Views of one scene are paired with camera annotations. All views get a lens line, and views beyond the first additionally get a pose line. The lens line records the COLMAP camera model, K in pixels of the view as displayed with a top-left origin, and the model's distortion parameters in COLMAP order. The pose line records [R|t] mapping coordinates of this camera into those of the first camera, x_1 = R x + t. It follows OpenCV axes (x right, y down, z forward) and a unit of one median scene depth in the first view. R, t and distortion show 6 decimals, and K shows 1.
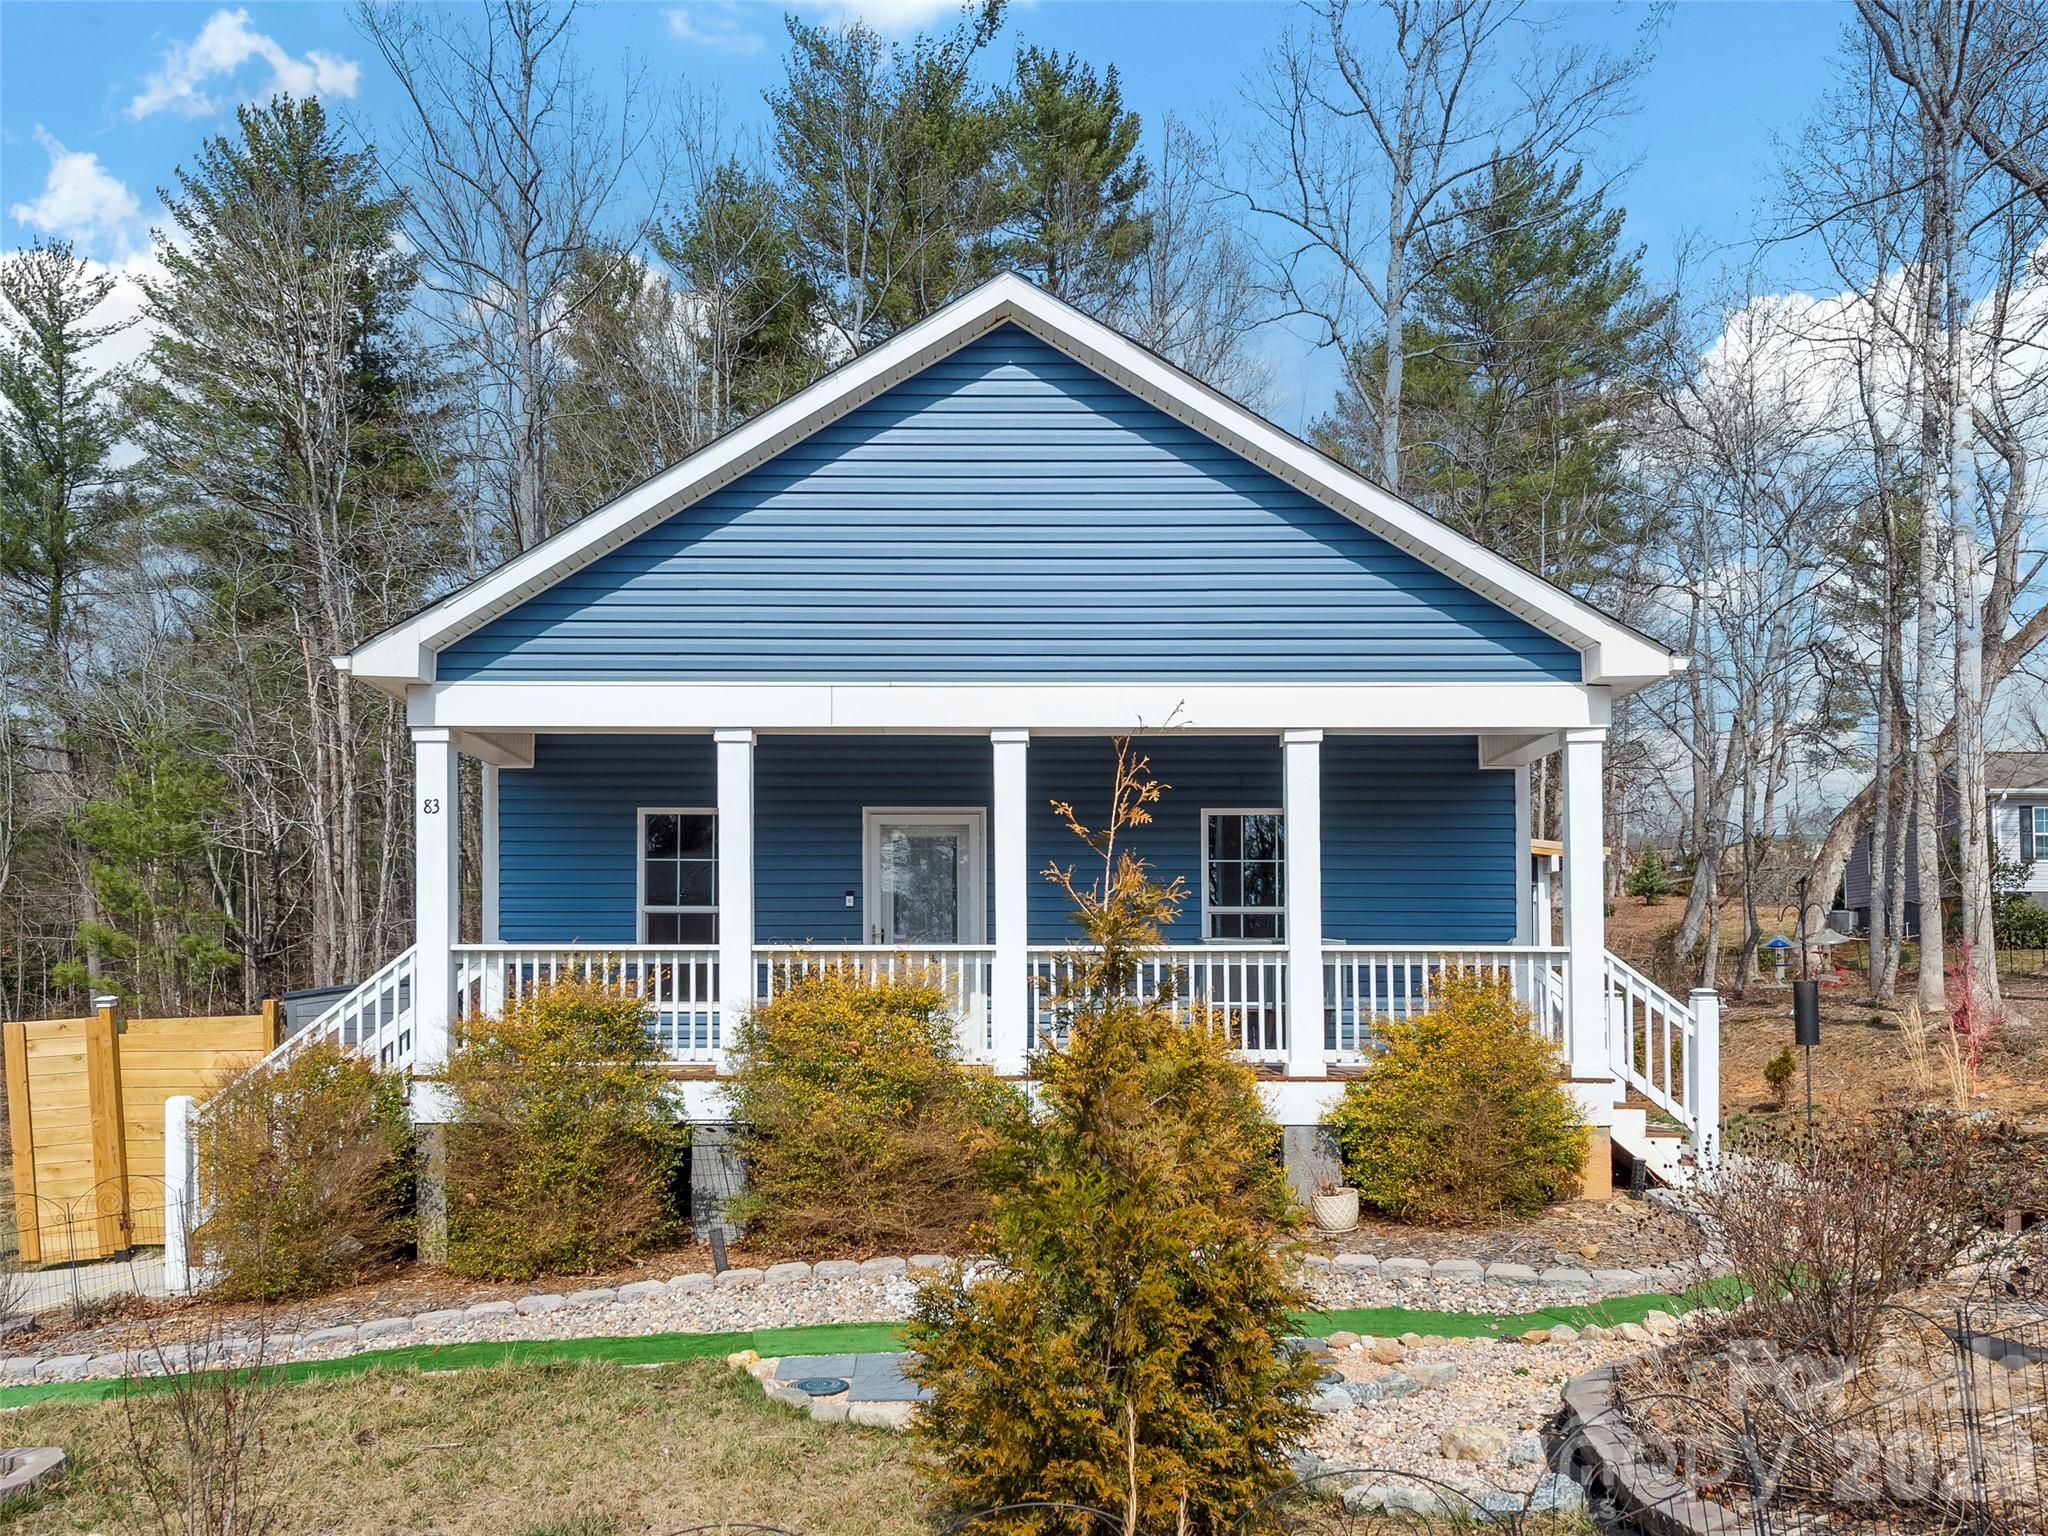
lens RADIAL K [[1449.3, 0, 1024.0], [0, 1449.3, 768.0], [0, 0, 1]] dist [0.032013, -0.001919]
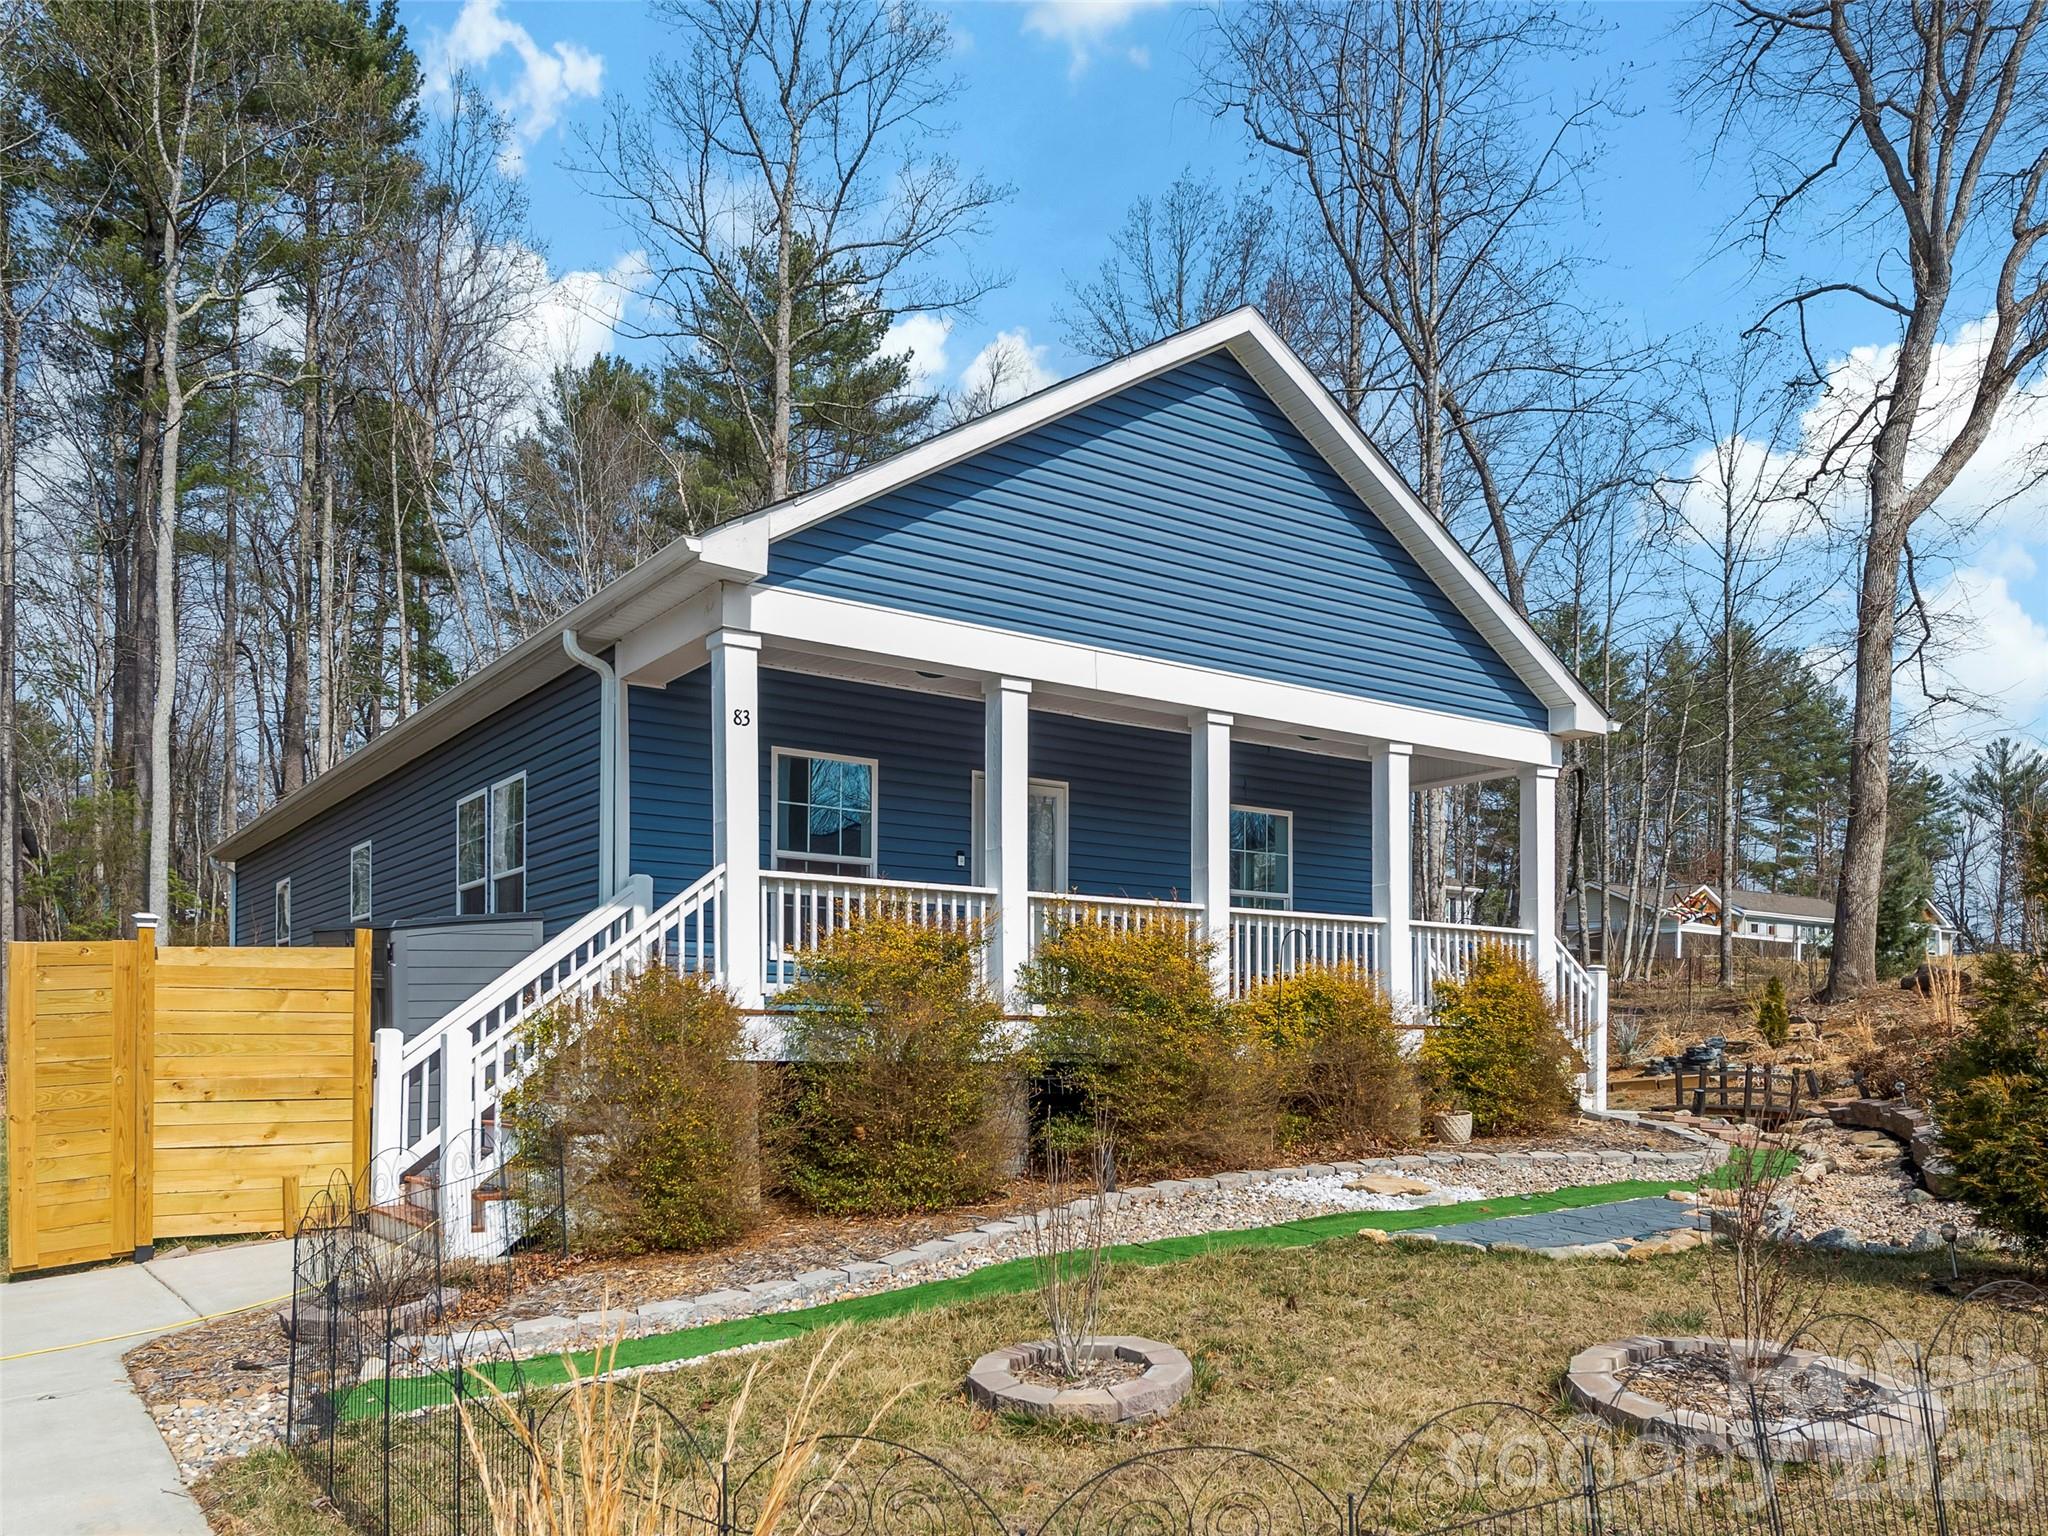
lens RADIAL K [[1441.1, 0, 1022.8], [0, 1441.1, 804.5], [0, 0, 1]] dist [0.045493, 0.000839]
pose [[0.848237, 0.092845, 0.521415, -0.705897], [-0.093815, 0.995286, -0.024606, 0.084163], [-0.521242, -0.028045, 0.852948, 0.132019]]
